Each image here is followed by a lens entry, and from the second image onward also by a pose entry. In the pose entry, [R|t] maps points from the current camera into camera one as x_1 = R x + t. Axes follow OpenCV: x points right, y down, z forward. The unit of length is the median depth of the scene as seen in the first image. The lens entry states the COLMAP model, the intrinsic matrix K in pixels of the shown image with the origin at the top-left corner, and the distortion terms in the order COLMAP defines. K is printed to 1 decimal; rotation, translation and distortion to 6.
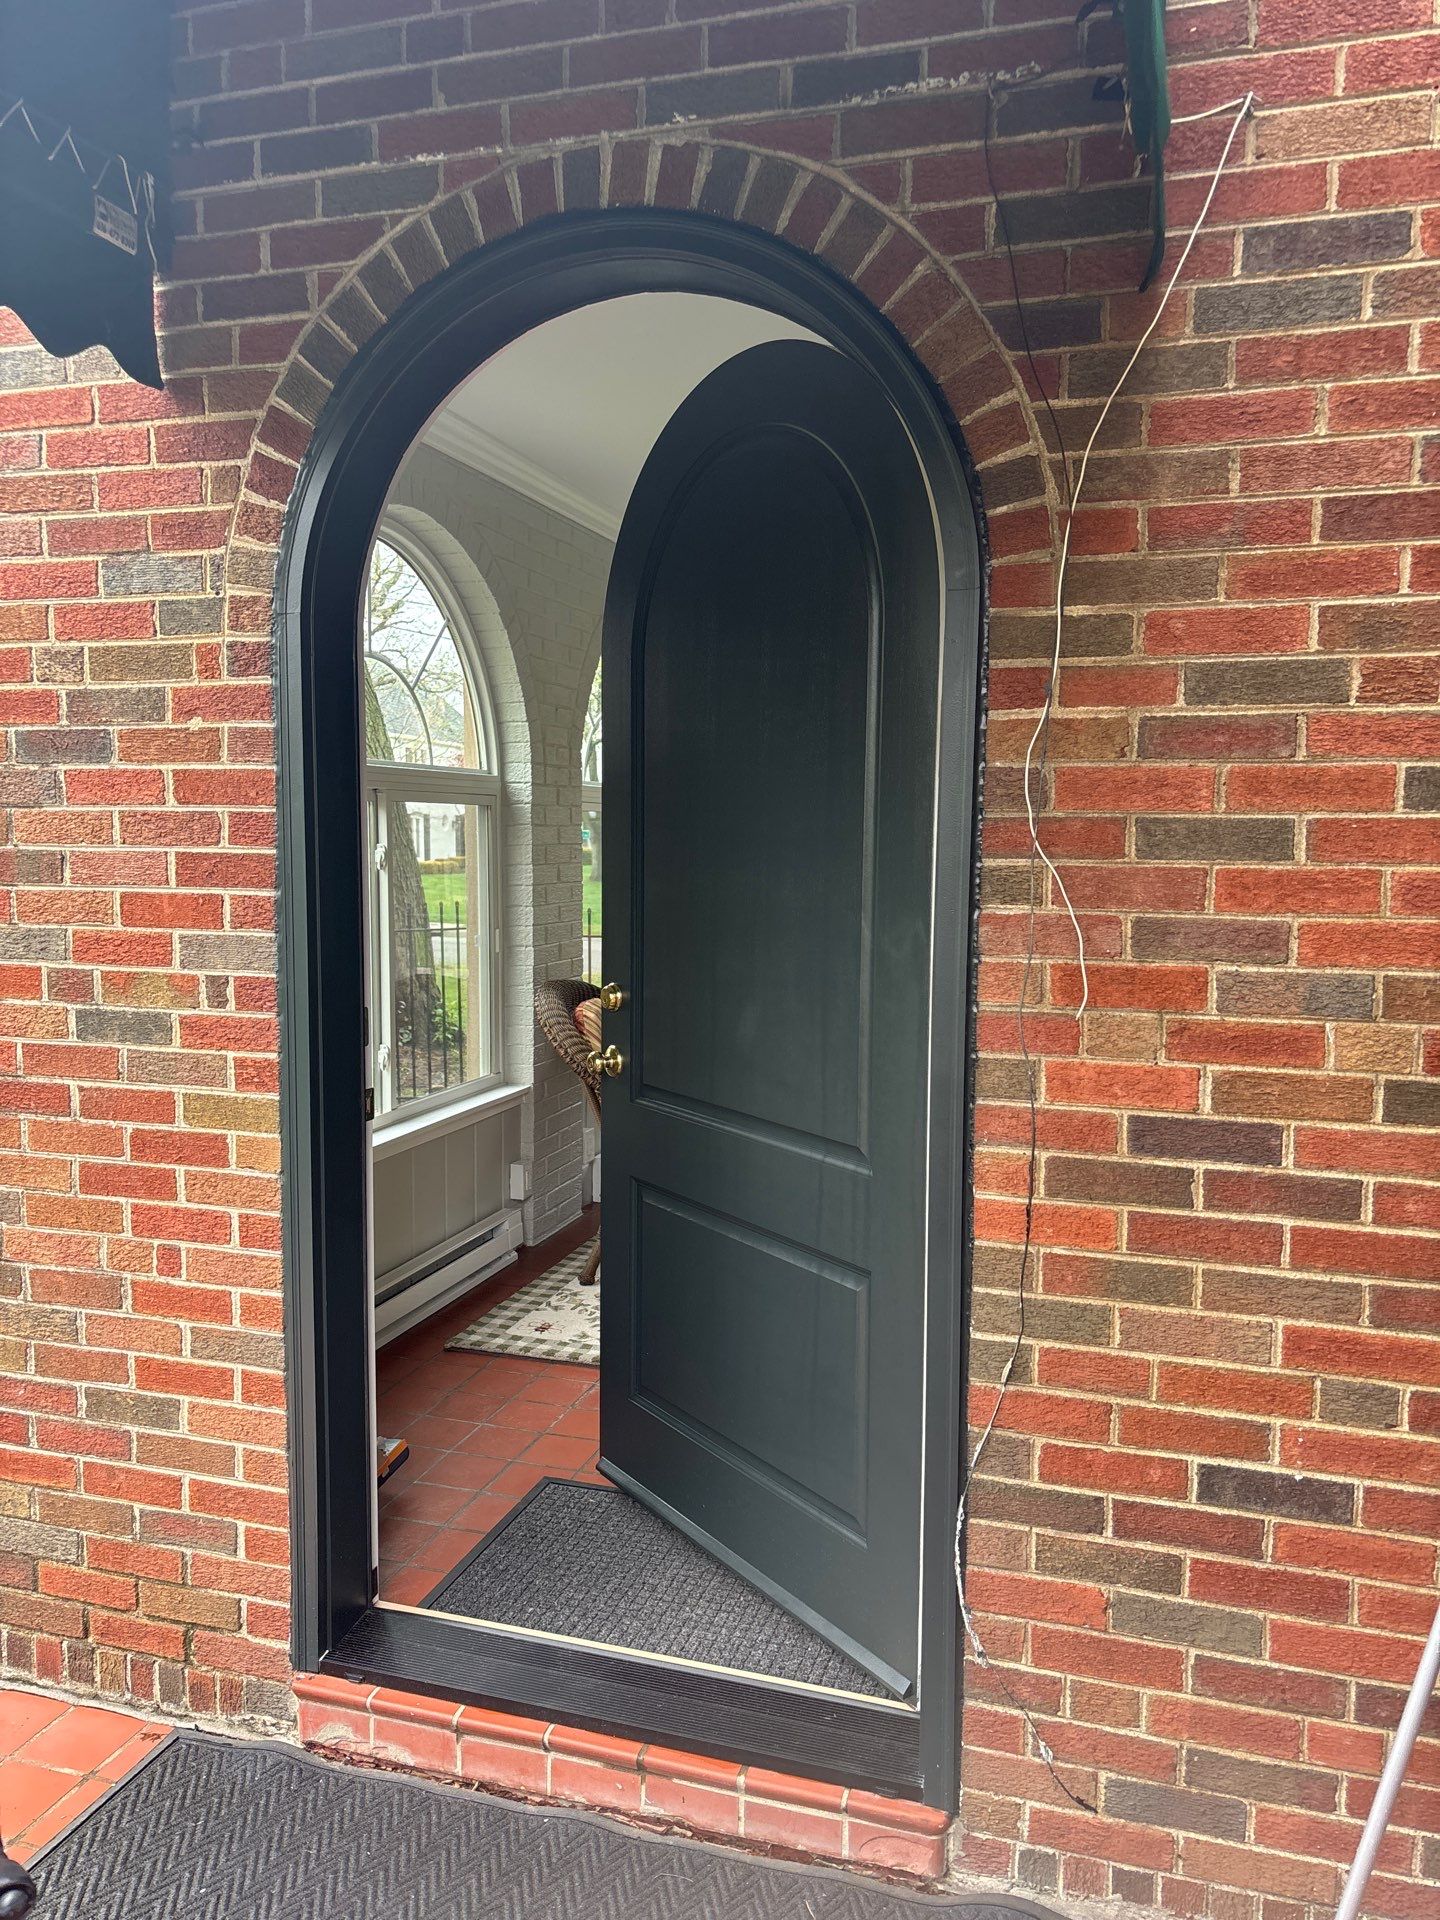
lens RADIAL K [[1425.7, 0, 722.7], [0, 1425.7, 960.4], [0, 0, 1]] dist [-0.006187, 0.015989]
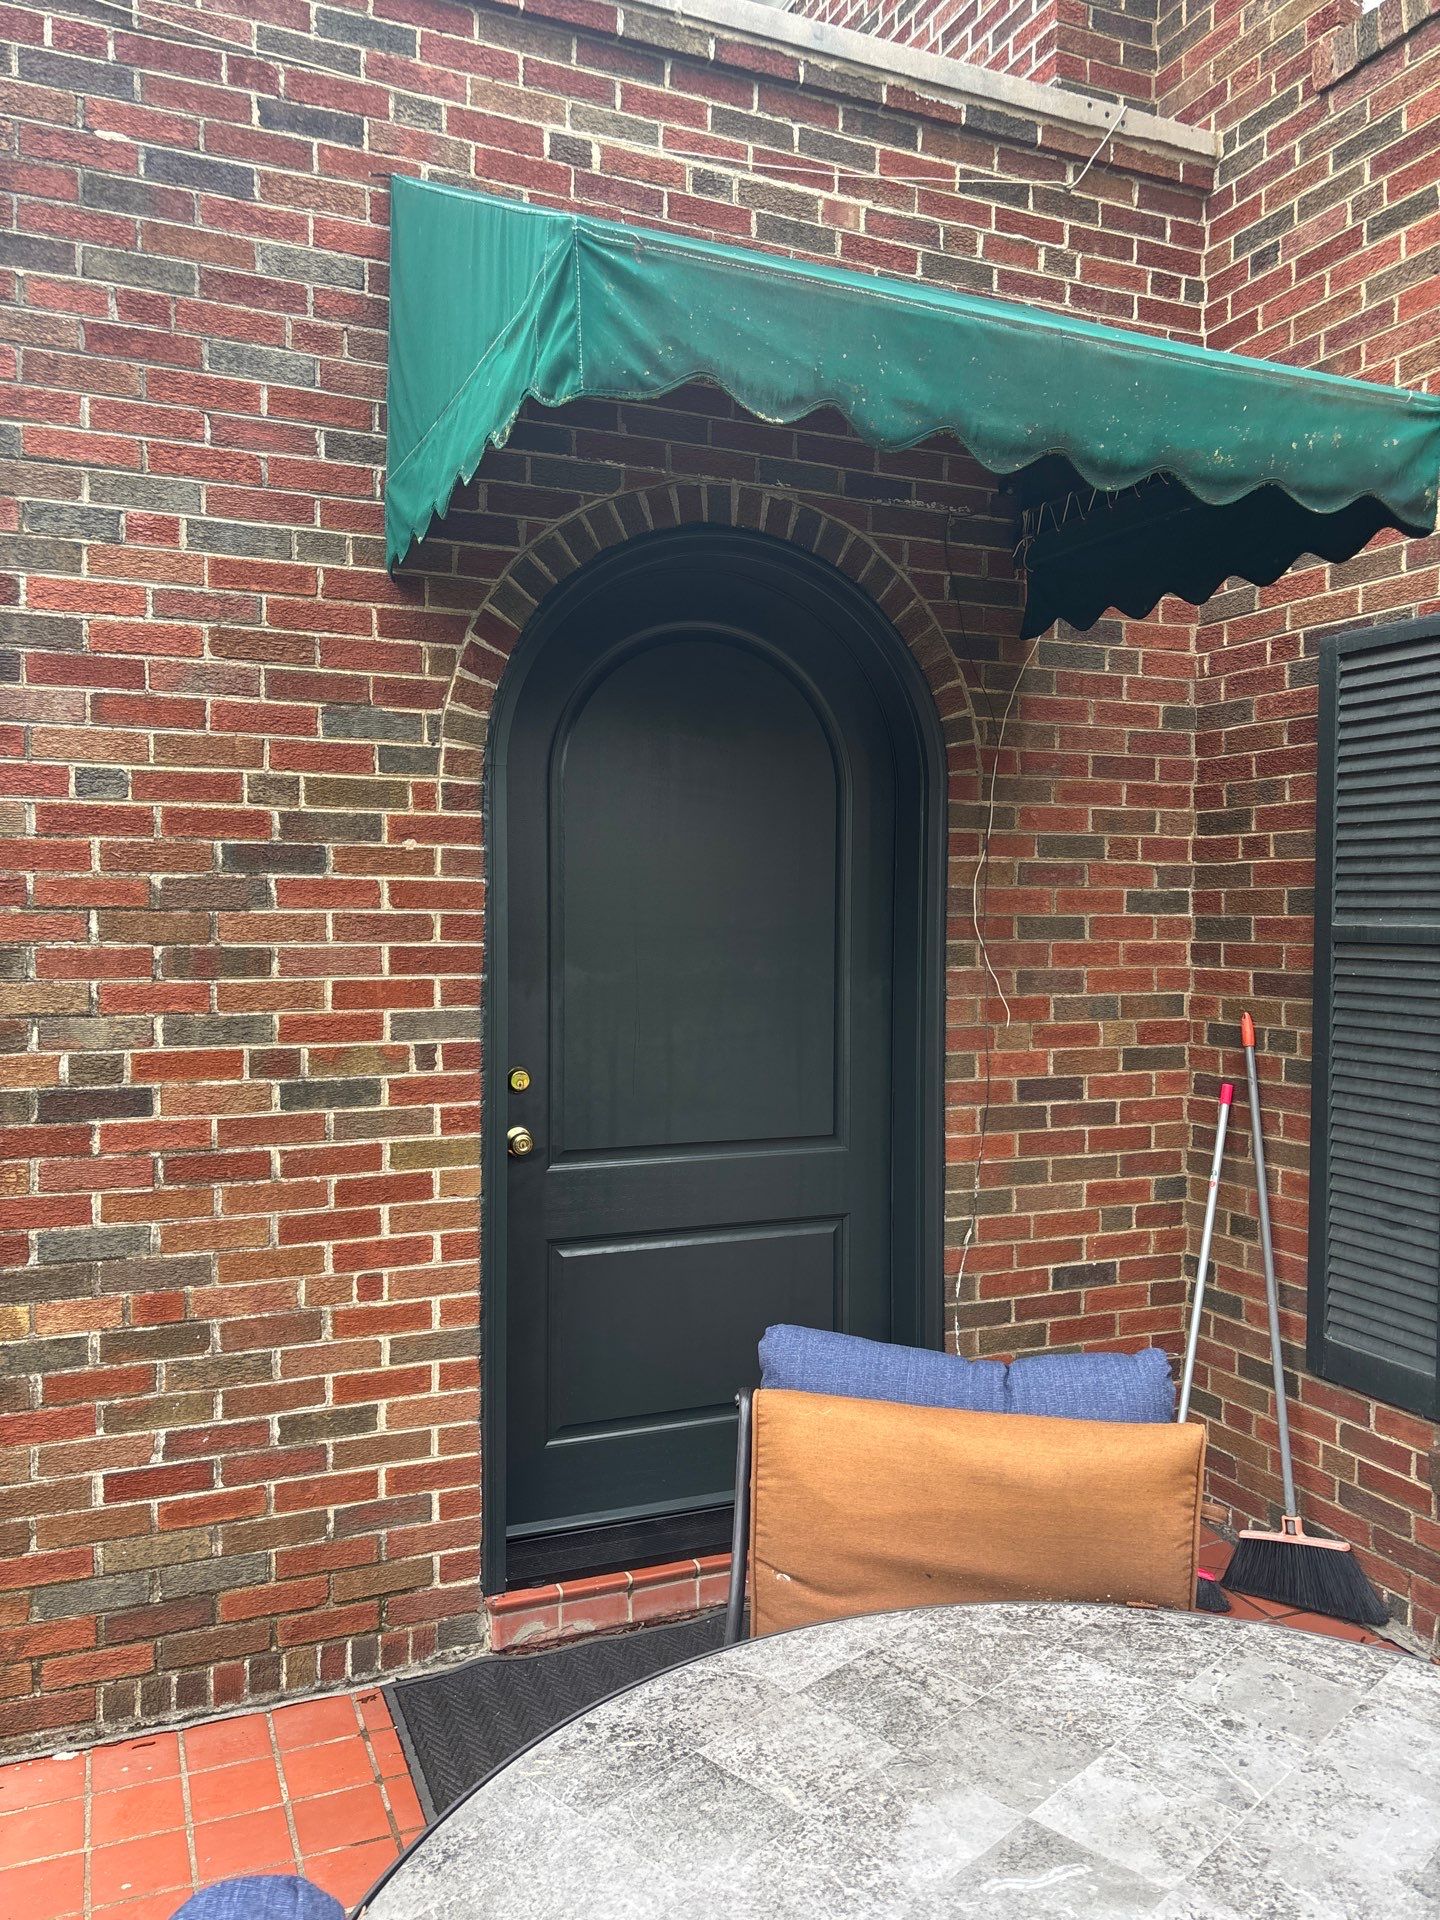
lens RADIAL K [[1425.7, 0, 720.6], [0, 1425.7, 963.0], [0, 0, 1]] dist [-0.006187, 0.015989]
pose [[0.767609, -0.027303, 0.640336, -0.992555], [0.062060, 0.997564, -0.031860, -0.004928], [-0.637906, 0.064195, 0.767434, -0.135346]]
